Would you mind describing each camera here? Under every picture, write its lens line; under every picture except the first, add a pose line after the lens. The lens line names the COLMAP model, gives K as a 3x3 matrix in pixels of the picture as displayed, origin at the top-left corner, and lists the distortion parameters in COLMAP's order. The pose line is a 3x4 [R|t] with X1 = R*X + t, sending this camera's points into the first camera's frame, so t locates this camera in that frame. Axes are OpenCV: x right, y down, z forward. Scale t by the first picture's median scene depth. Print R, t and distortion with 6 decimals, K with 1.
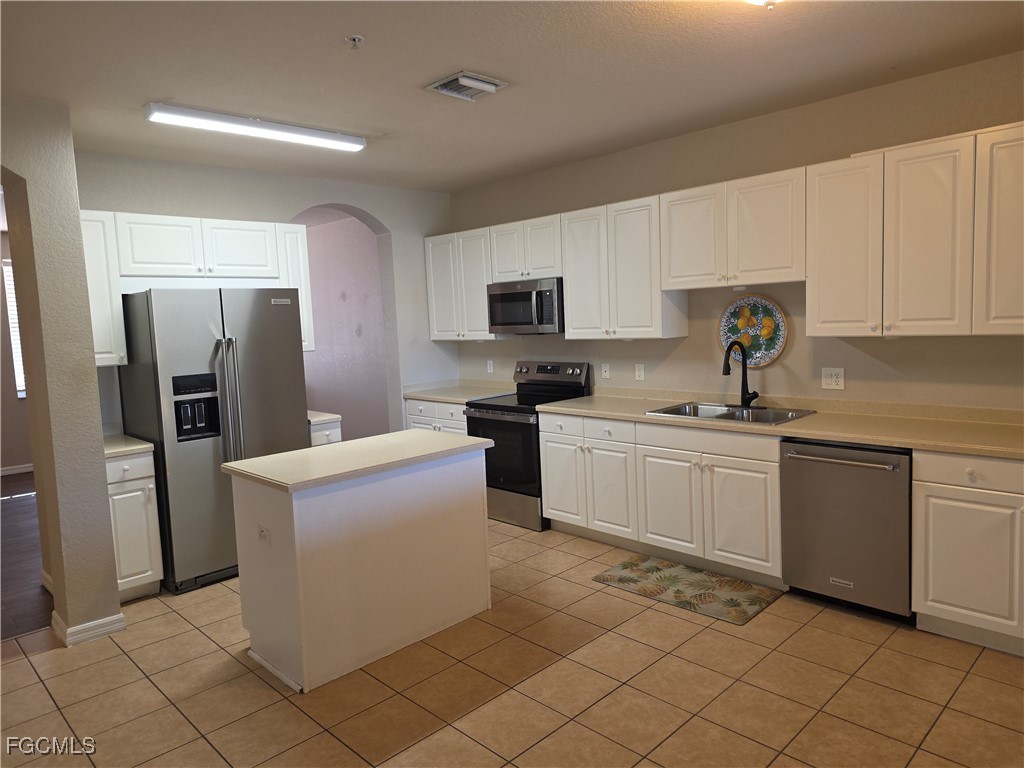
lens RADIAL K [[681.9, 0, 513.4], [0, 681.9, 376.1], [0, 0, 1]] dist [0.085353, -0.085345]
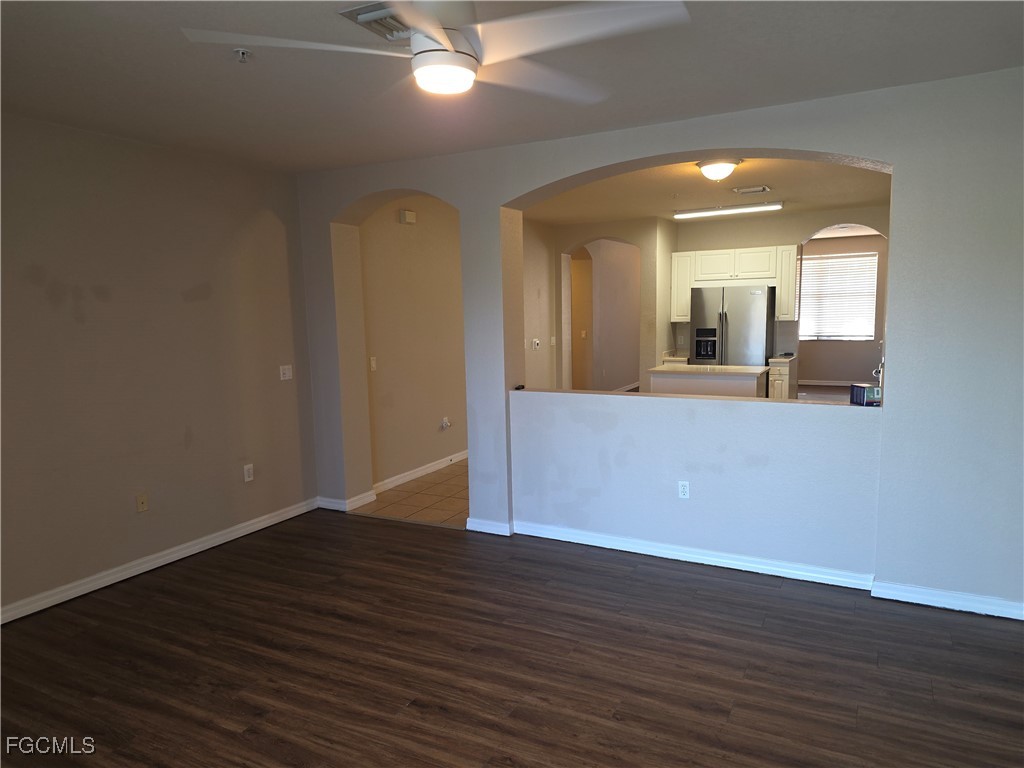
lens RADIAL K [[681.9, 0, 513.4], [0, 681.9, 376.1], [0, 0, 1]] dist [0.085353, -0.085345]
pose [[0.303729, 0.134097, -0.943274, 1.369937], [-0.078406, 0.990206, 0.115523, -0.054768], [0.949527, 0.038870, 0.311268, -0.198837]]
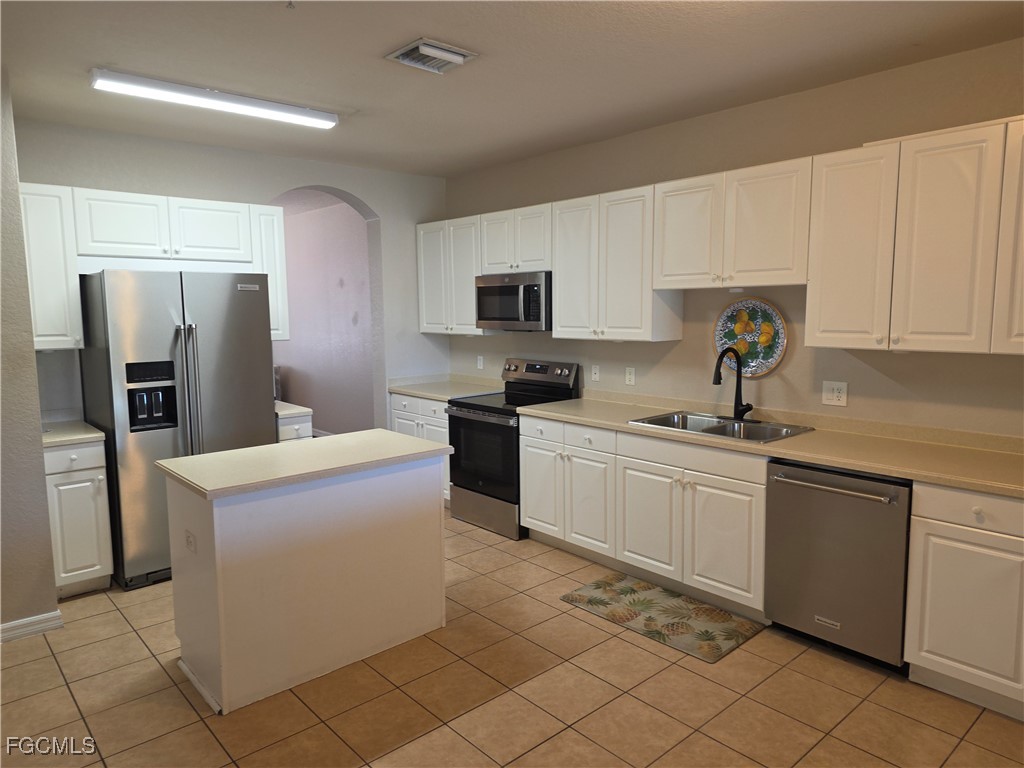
lens RADIAL K [[678.7, 0, 510.4], [0, 678.7, 381.8], [0, 0, 1]] dist [0.079153, -0.067030]
pose [[0.998197, 0.039535, -0.045156, 0.077520], [-0.038490, 0.998976, 0.023773, -0.016645], [0.046050, -0.021992, 0.998697, 0.079731]]
